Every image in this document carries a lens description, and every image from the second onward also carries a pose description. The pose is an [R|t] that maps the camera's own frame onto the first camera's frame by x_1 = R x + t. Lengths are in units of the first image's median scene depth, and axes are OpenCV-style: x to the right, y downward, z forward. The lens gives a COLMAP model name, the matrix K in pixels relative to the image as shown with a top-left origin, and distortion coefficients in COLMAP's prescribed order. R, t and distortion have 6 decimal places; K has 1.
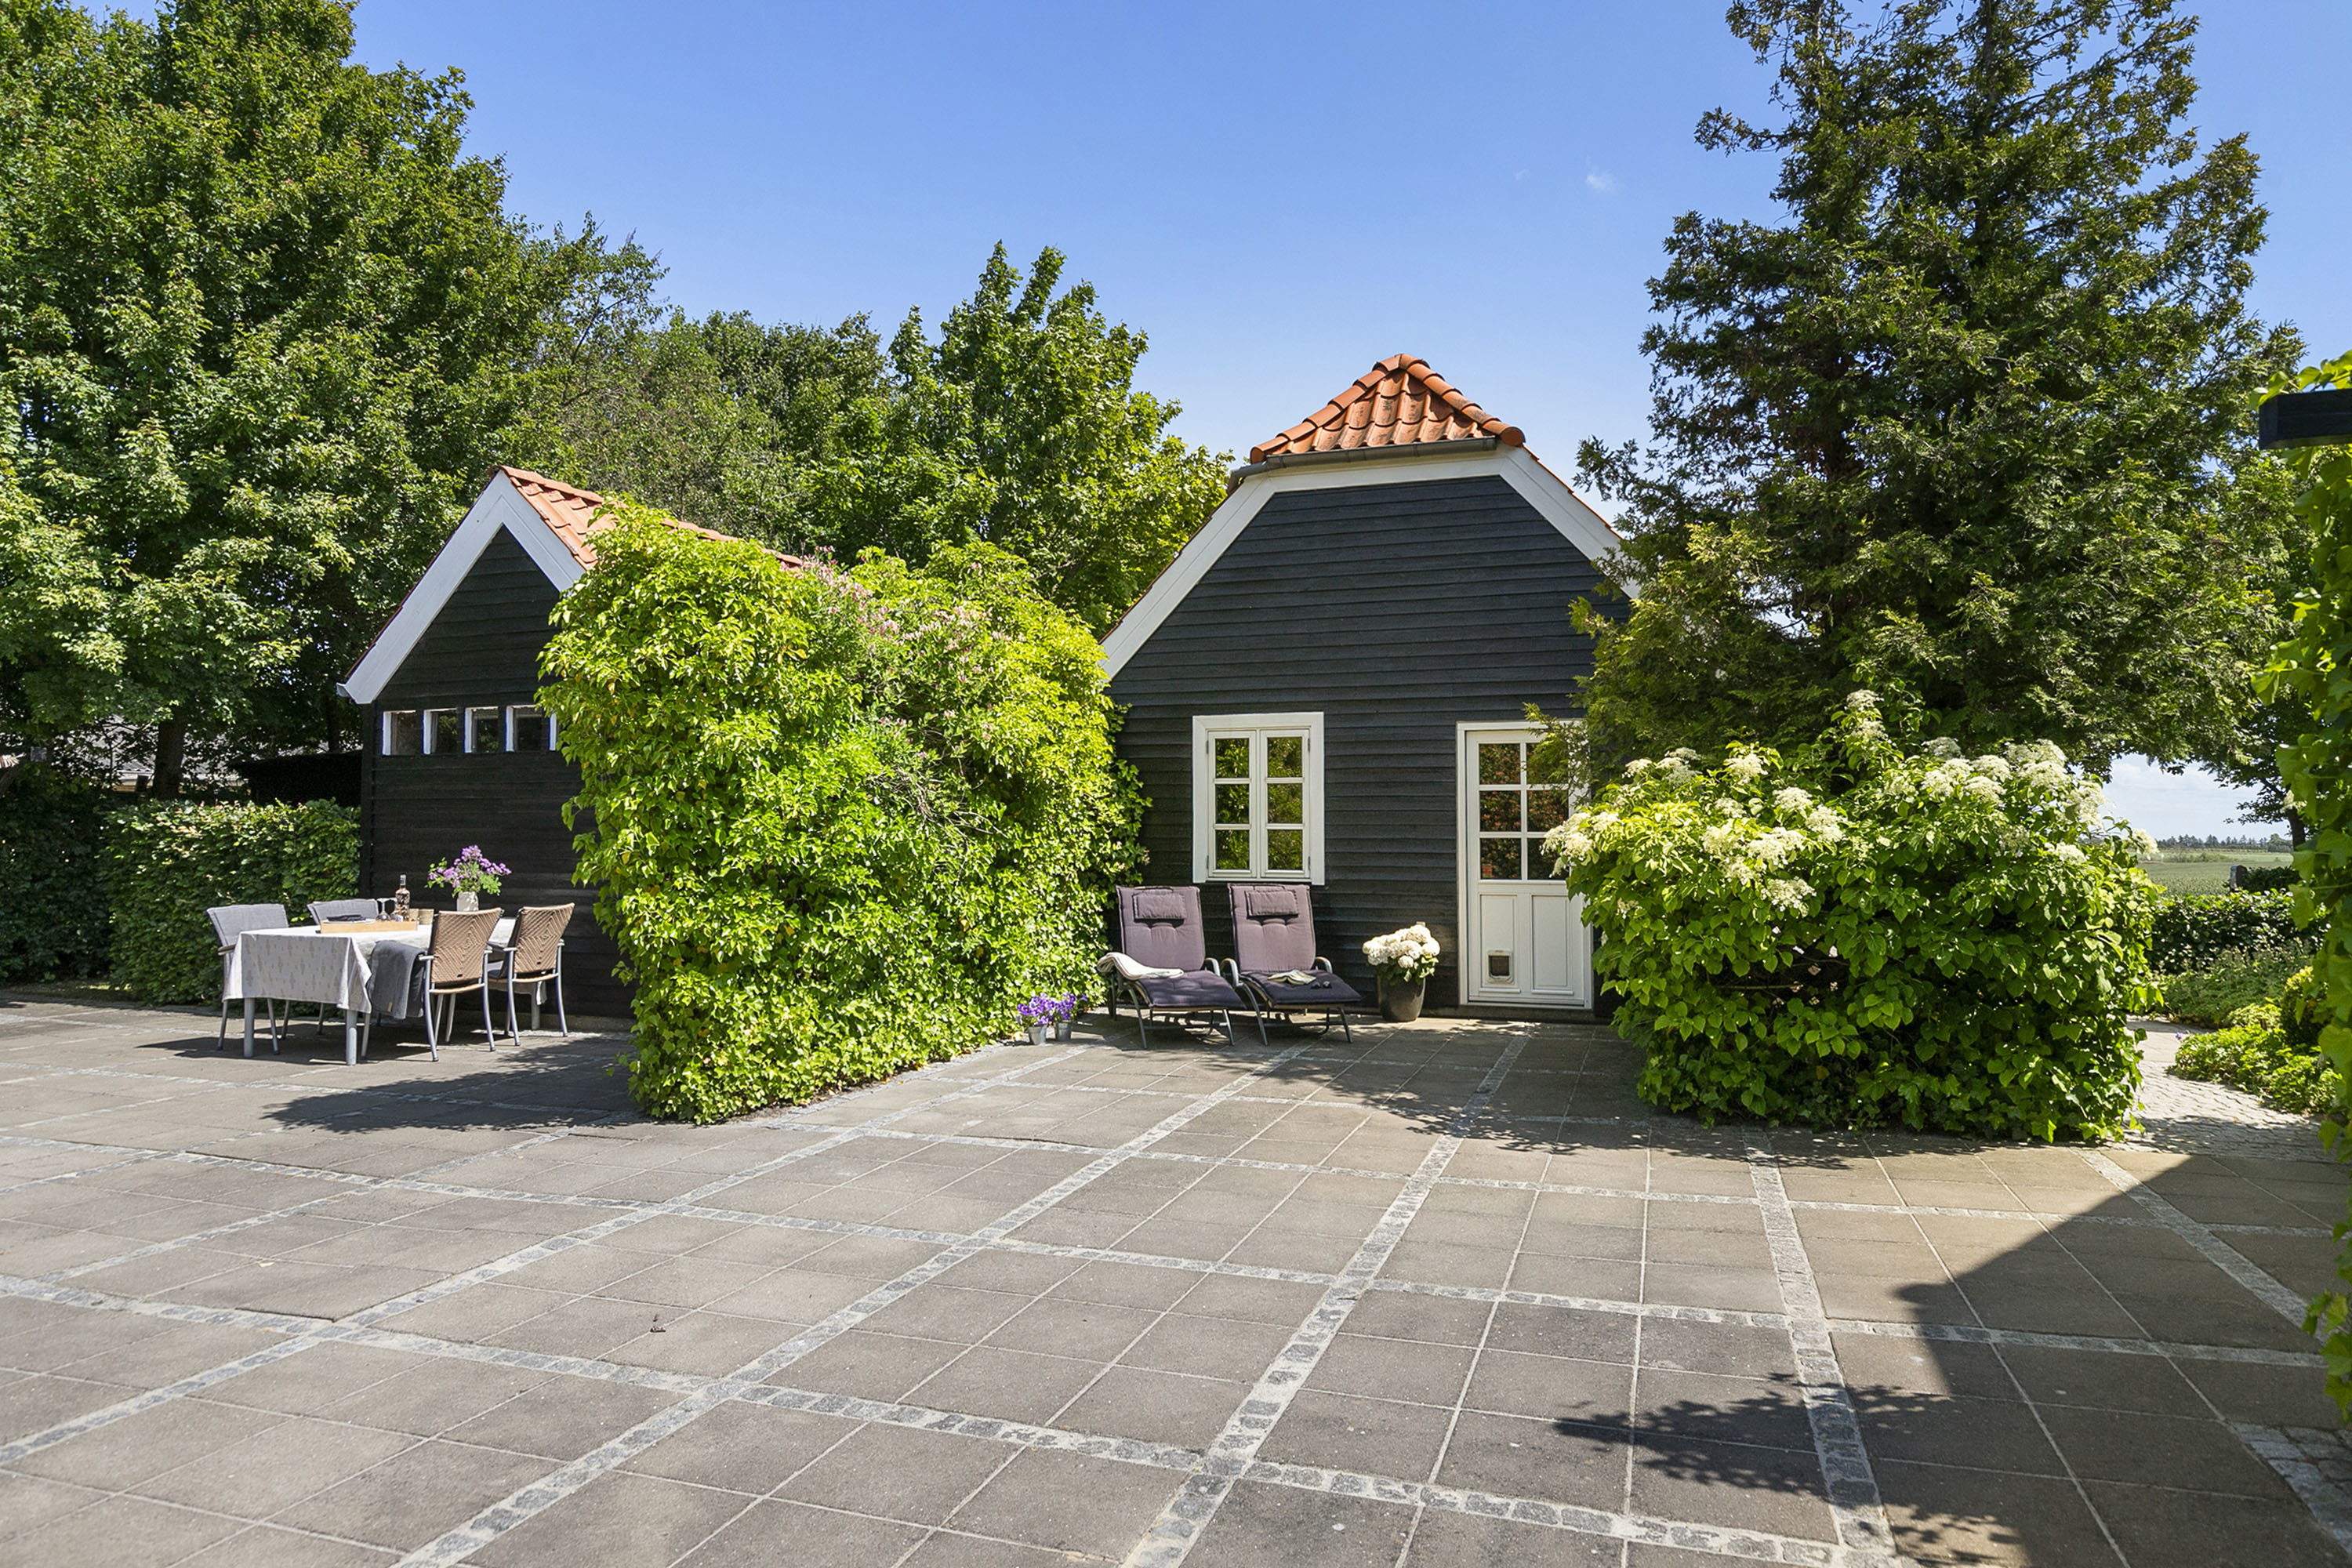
lens RADIAL K [[1467.4, 0, 1176.0], [0, 1467.4, 784.0], [0, 0, 1]] dist [-0.006503, -0.001548]
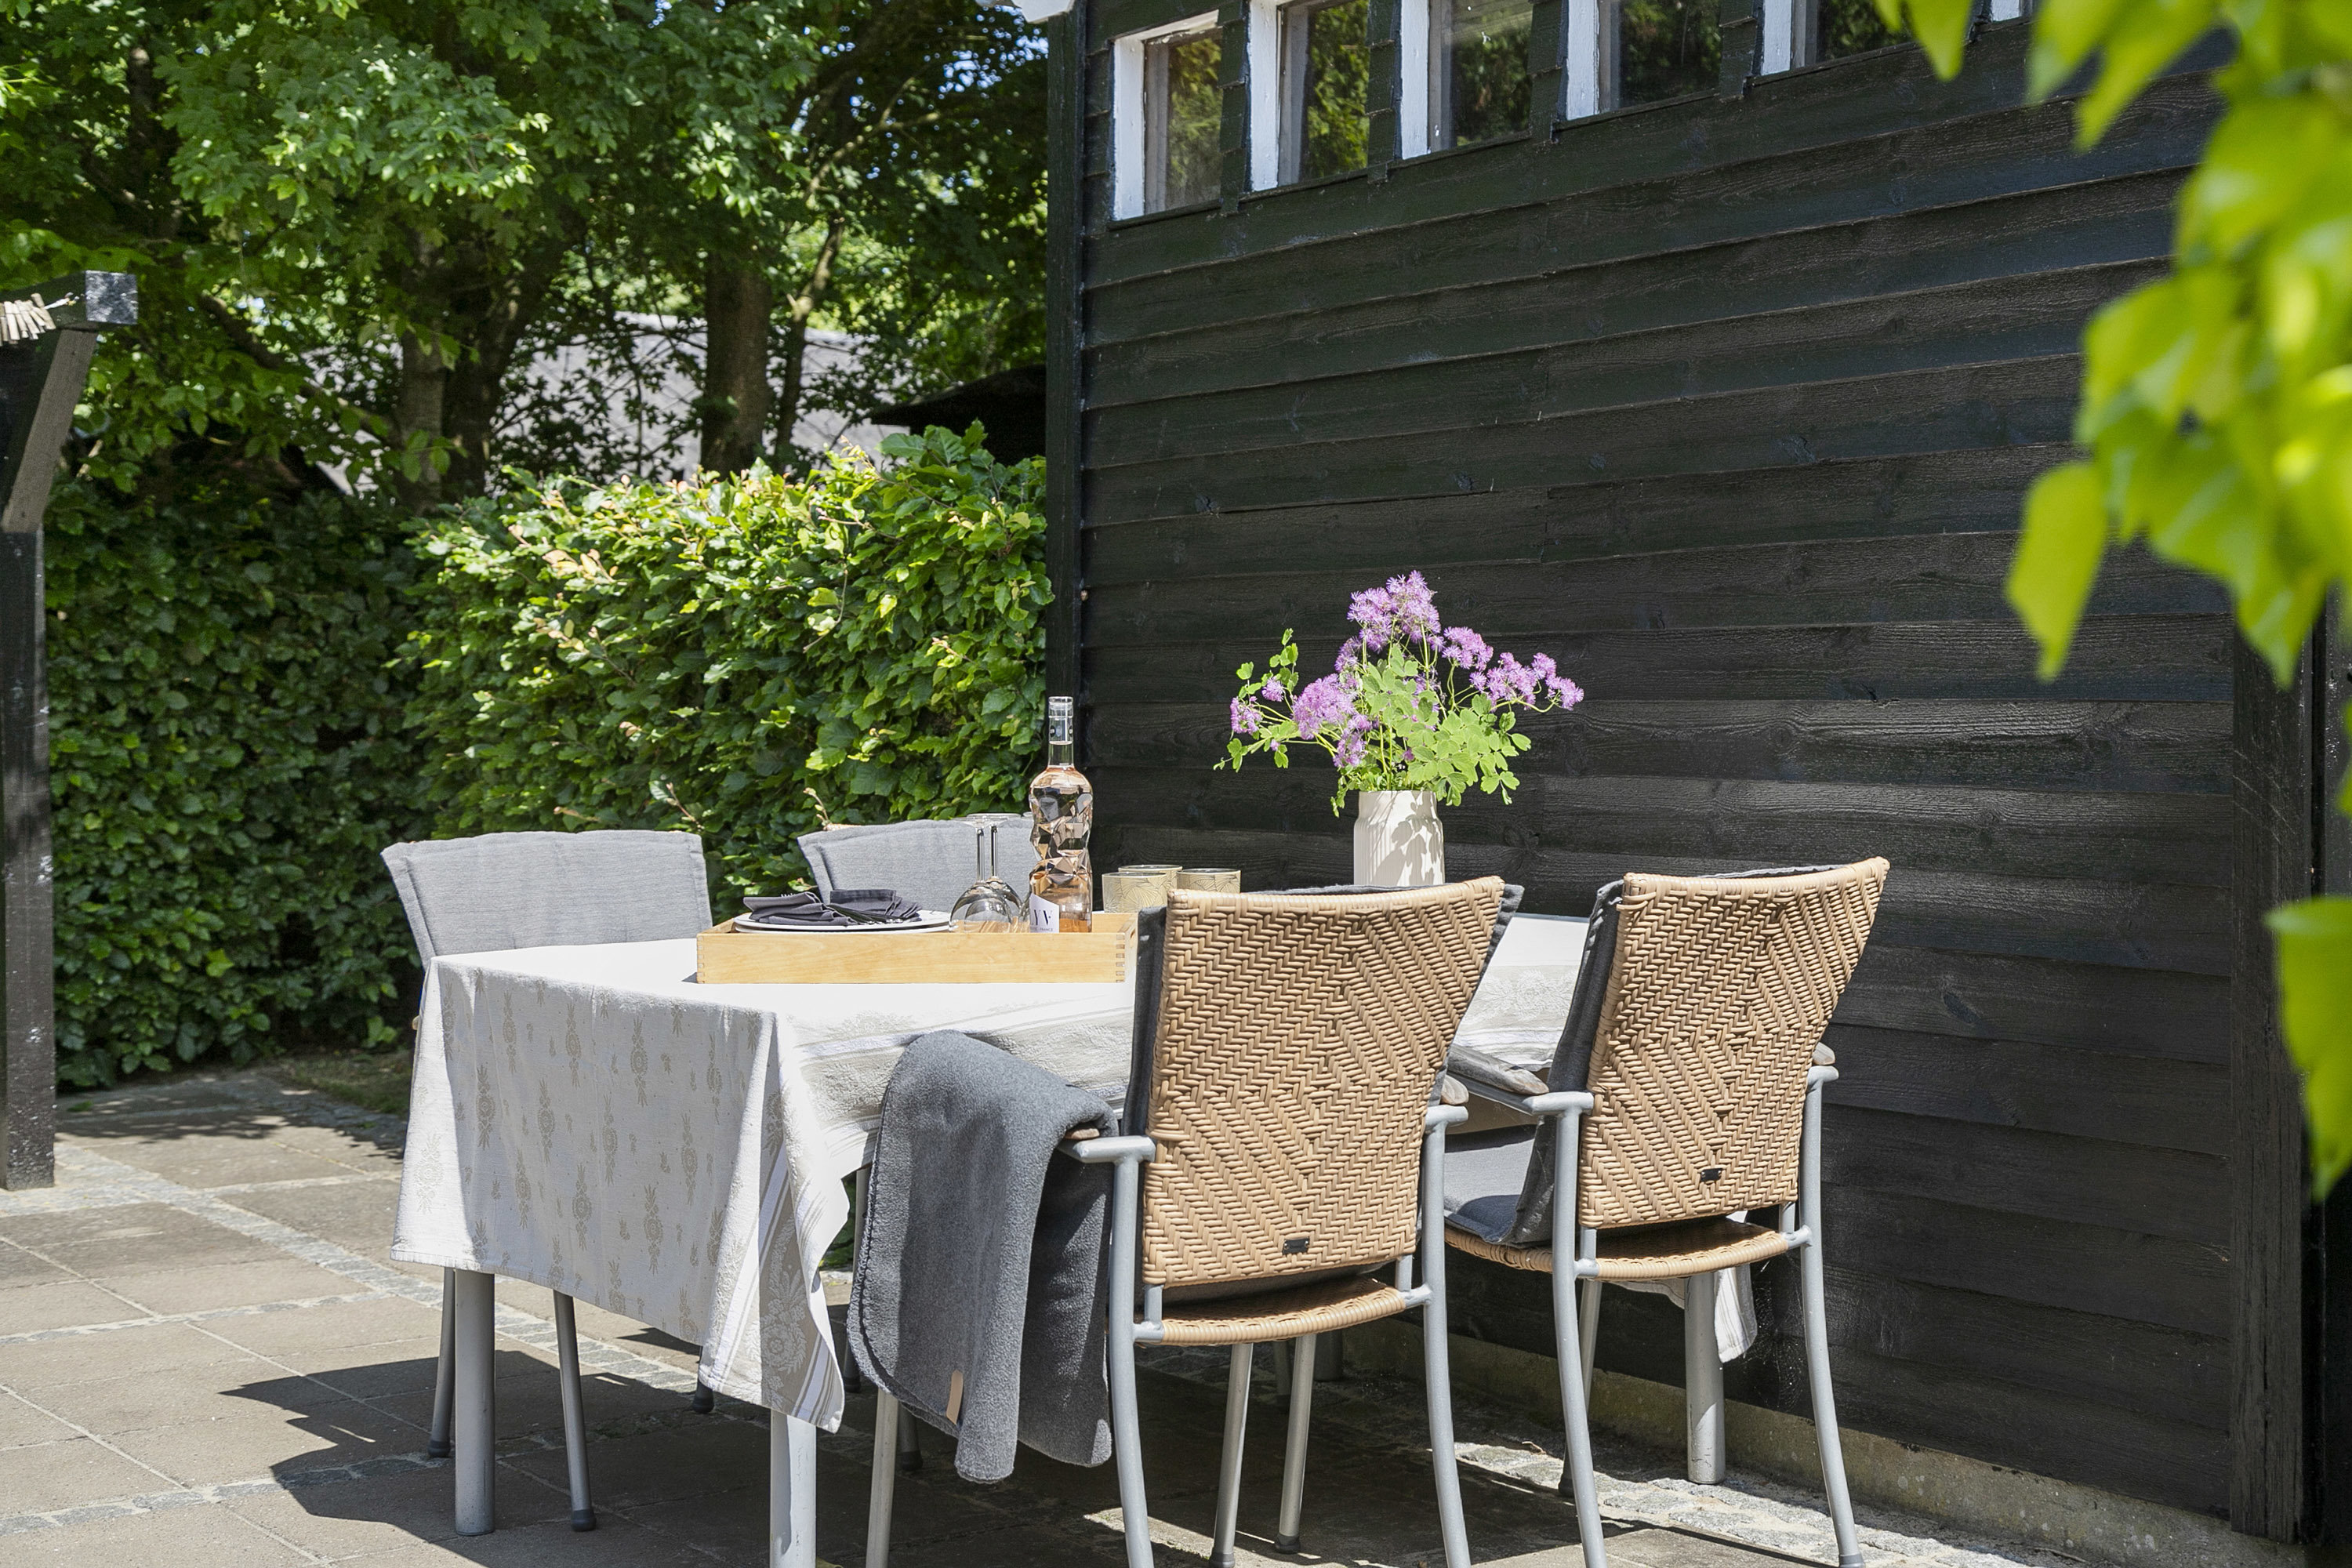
lens RADIAL K [[3171.8, 0, 1176.0], [0, 3171.8, 784.0], [0, 0, 1]] dist [0.177888, 0.008113]
pose [[0.828686, 0.012332, -0.559578, -0.255664], [0.022403, 0.998225, 0.055176, 0.046990], [0.559265, -0.058260, 0.826939, 0.608260]]
